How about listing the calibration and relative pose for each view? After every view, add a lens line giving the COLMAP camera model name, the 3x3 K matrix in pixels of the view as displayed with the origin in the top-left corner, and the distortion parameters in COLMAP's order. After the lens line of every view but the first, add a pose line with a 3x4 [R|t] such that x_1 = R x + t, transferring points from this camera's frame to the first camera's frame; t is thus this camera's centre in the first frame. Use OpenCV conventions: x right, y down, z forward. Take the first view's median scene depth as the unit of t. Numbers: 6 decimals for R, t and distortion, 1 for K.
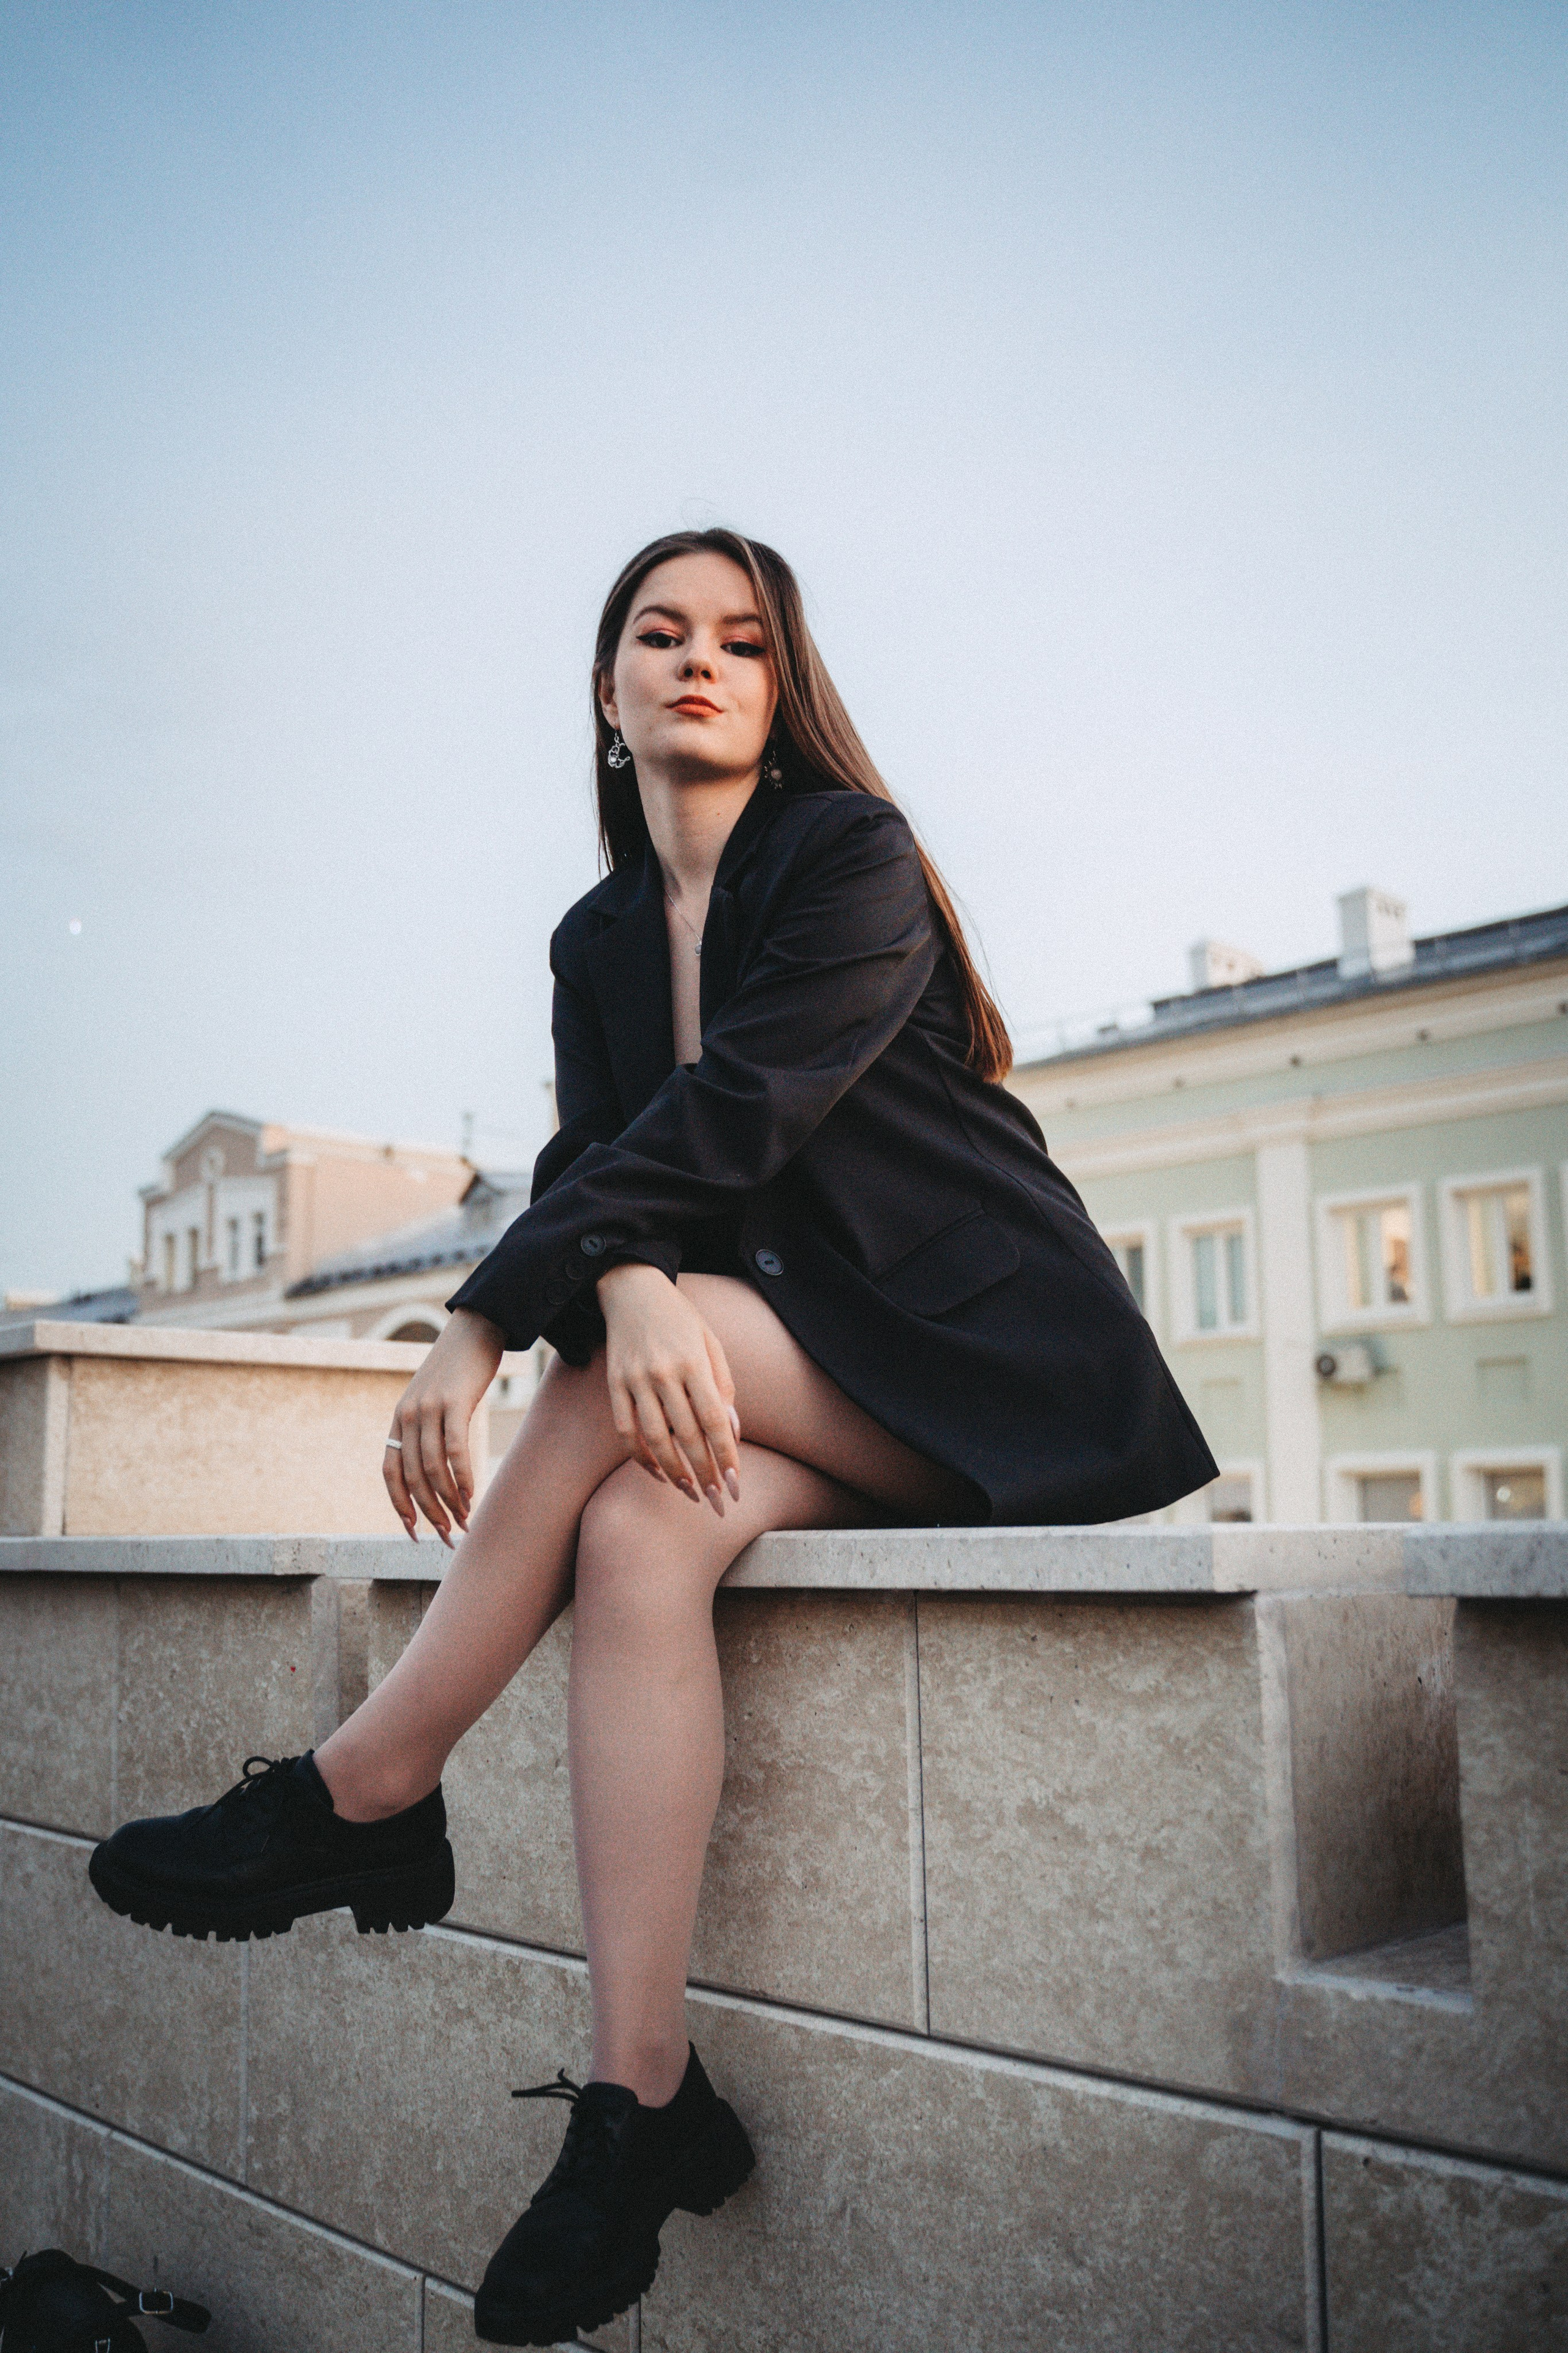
lens RADIAL K [[1955.6, 0, 816.0], [0, 1955.6, 1208.6], [0, 0, 1]] dist [-0.102223, 0.082783]
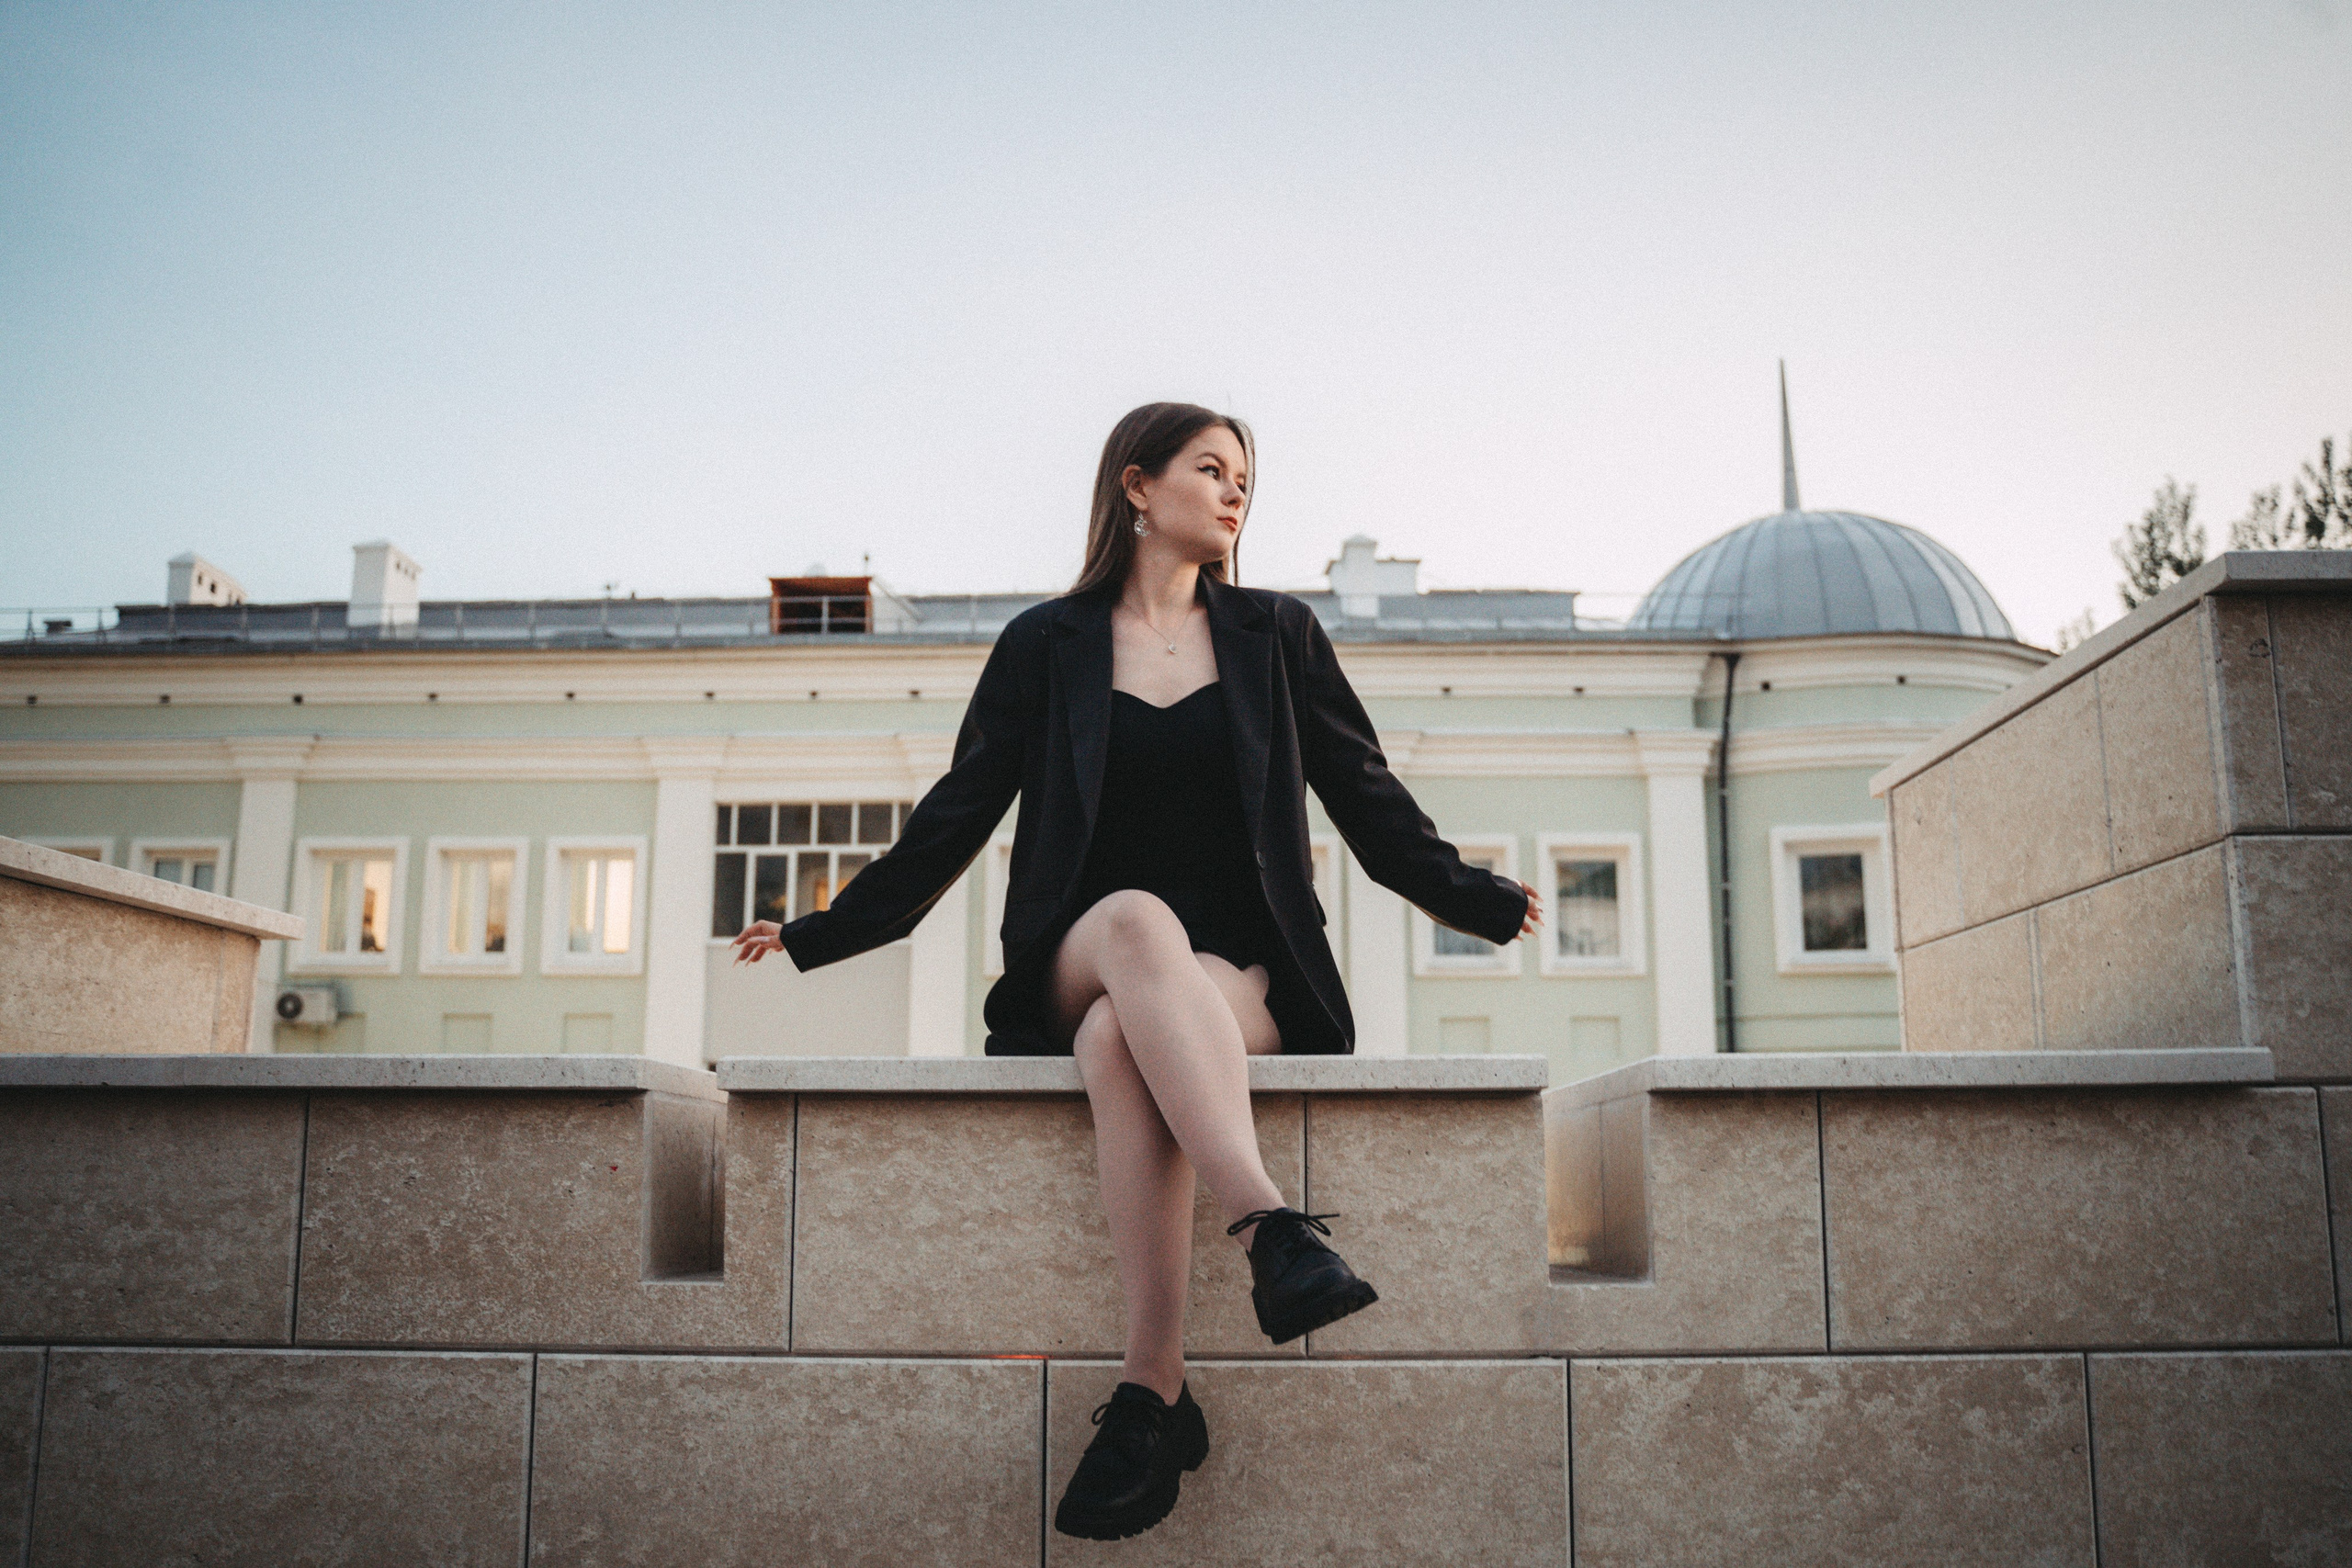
lens RADIAL K [[1870.0, 0, 1188.8], [0, 1870.0, 780.4], [0, 0, 1]] dist [-0.096510, 0.069860]
pose [[0.730197, 0.154259, 0.665595, -1.158325], [-0.119239, 0.988001, -0.098169, 0.099161], [-0.672751, -0.007682, 0.739829, -0.130894]]
